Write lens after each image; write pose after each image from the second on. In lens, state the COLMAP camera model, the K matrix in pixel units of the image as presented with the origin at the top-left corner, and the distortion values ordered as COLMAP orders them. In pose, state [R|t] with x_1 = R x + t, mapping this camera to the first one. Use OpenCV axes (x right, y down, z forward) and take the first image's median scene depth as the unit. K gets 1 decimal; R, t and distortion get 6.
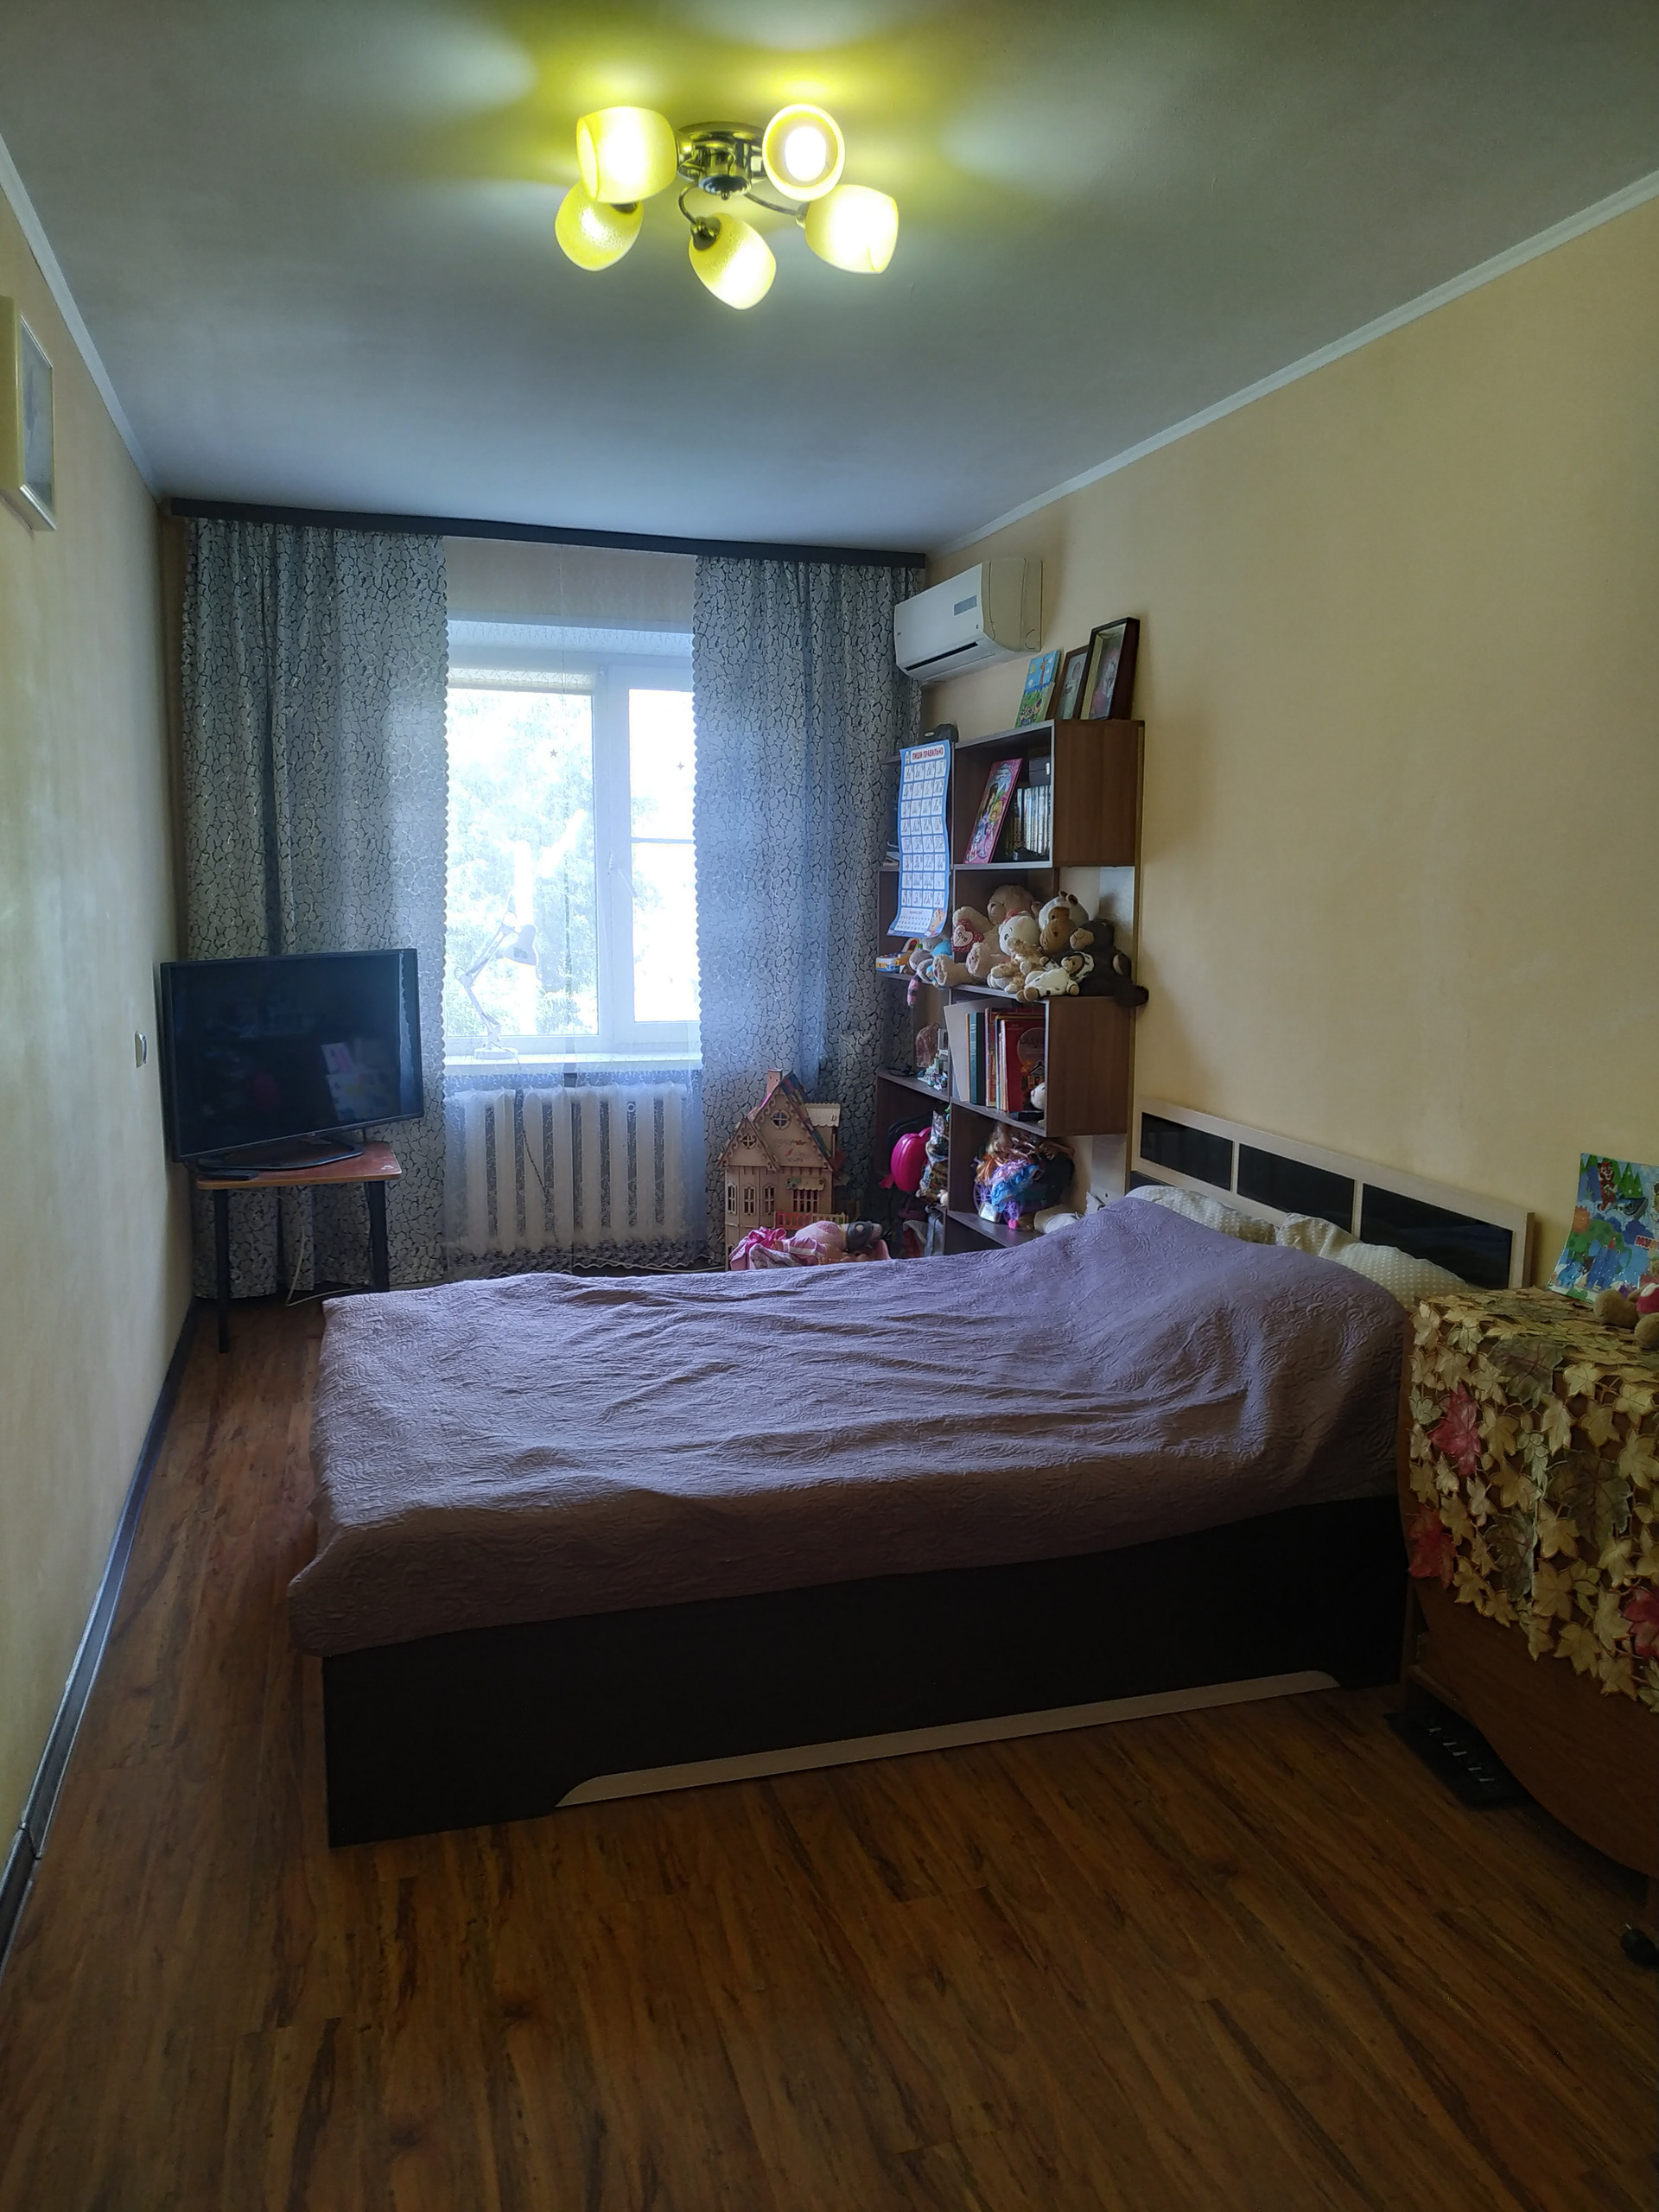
lens RADIAL K [[1658.8, 0, 829.5], [0, 1658.8, 1106.0], [0, 0, 1]] dist [0.005323, -0.002146]
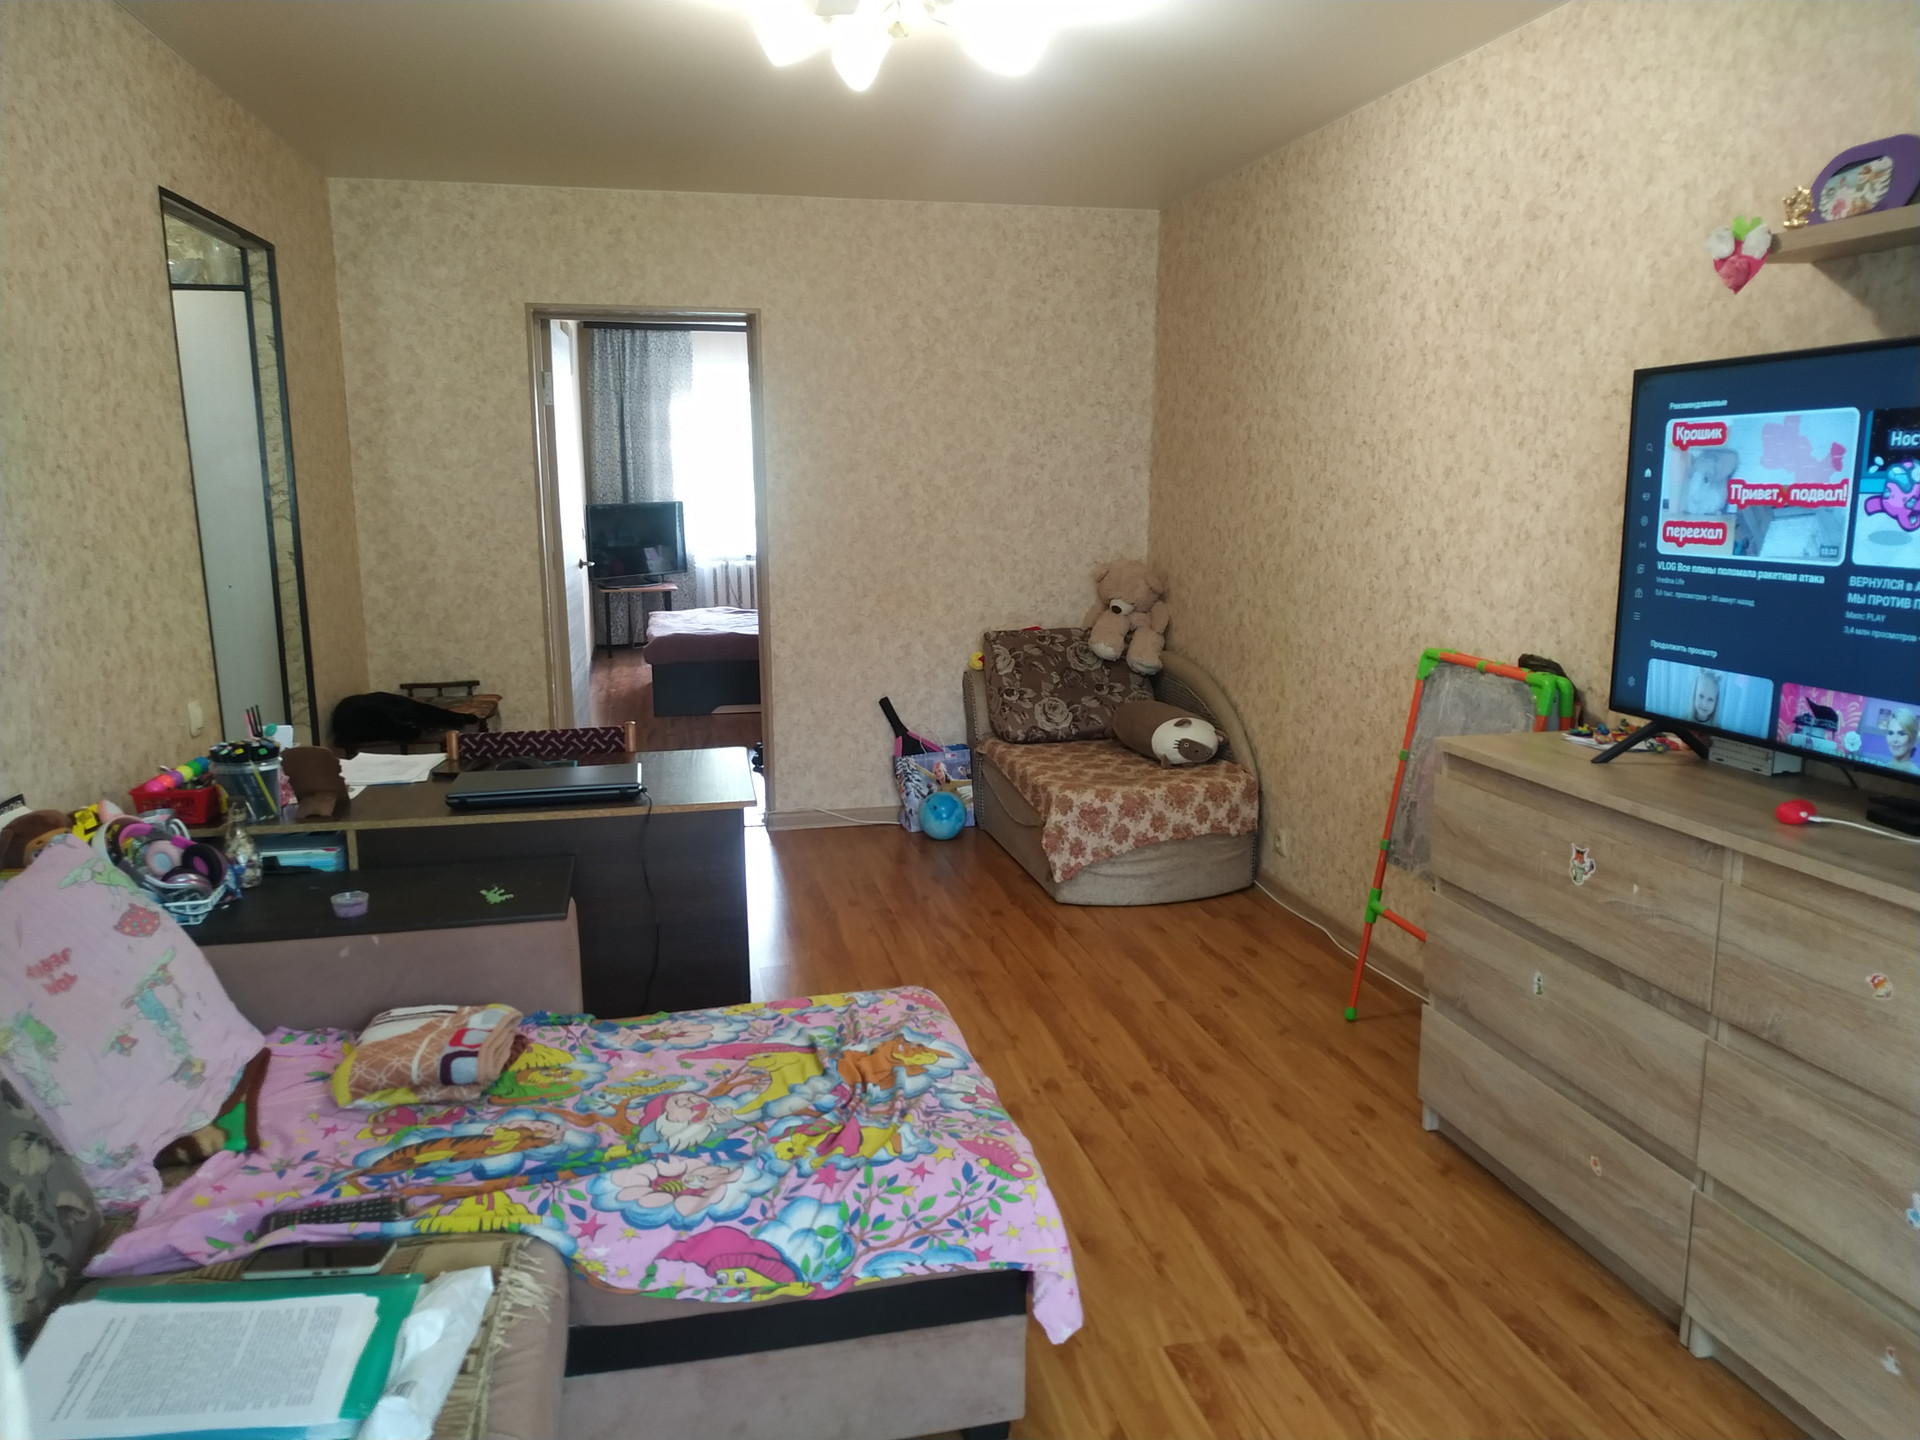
lens RADIAL K [[1439.8, 0, 960.0], [0, 1439.8, 720.0], [0, 0, 1]] dist [0.005323, -0.002146]
pose [[0.997157, -0.006261, -0.075089, 0.323073], [0.008767, 0.999414, 0.033086, 0.165264], [0.074838, -0.033650, 0.996628, -1.118938]]
